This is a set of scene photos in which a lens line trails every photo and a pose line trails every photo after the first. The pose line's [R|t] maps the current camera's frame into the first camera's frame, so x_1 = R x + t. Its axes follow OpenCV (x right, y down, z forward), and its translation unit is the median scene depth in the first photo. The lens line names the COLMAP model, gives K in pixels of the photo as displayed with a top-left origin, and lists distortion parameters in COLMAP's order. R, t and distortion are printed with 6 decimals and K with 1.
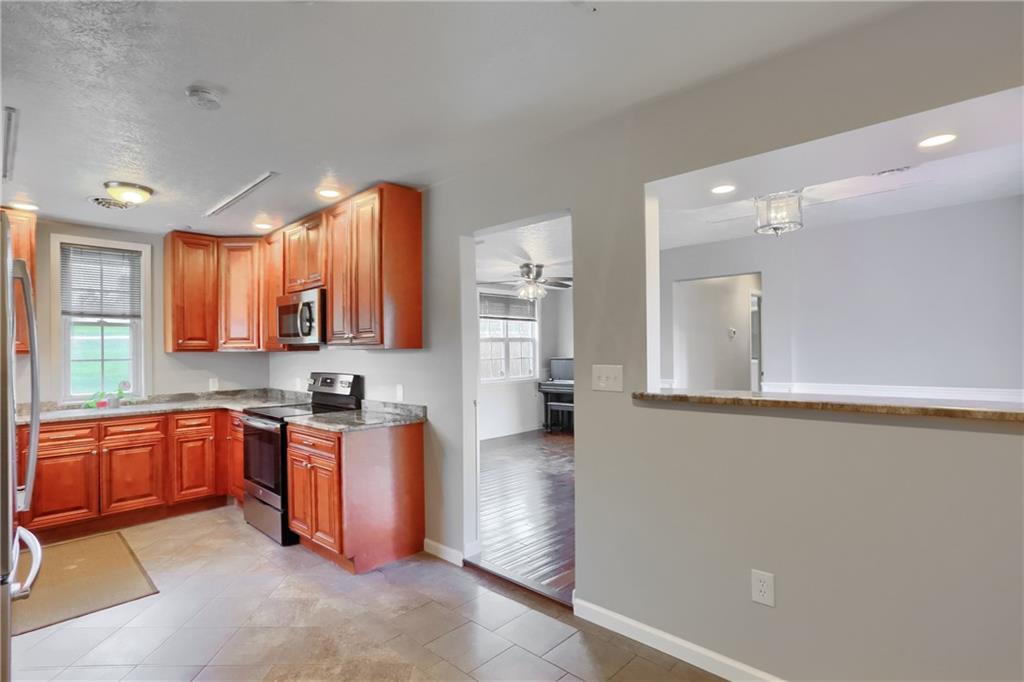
lens RADIAL K [[505.6, 0, 511.0], [0, 505.6, 348.7], [0, 0, 1]] dist [-0.002928, -0.000274]
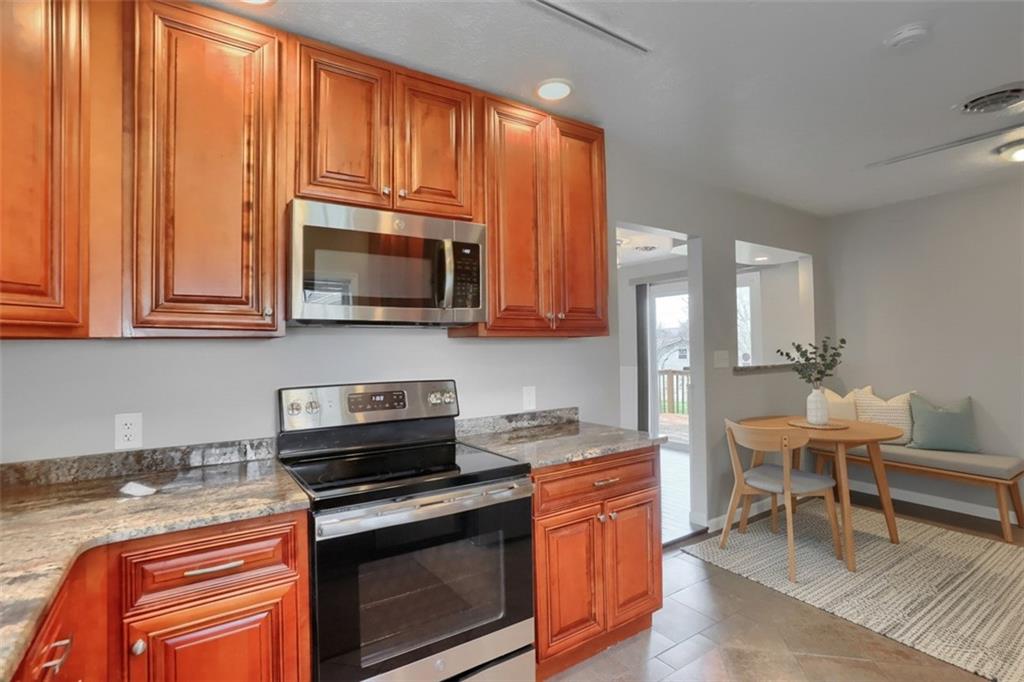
lens RADIAL K [[505.6, 0, 511.0], [0, 505.6, 348.7], [0, 0, 1]] dist [-0.002928, -0.000274]
pose [[0.199341, 0.000861, 0.979930, -0.840883], [0.006810, 0.999974, -0.002264, 0.013851], [-0.979906, 0.007125, 0.199330, 0.773333]]
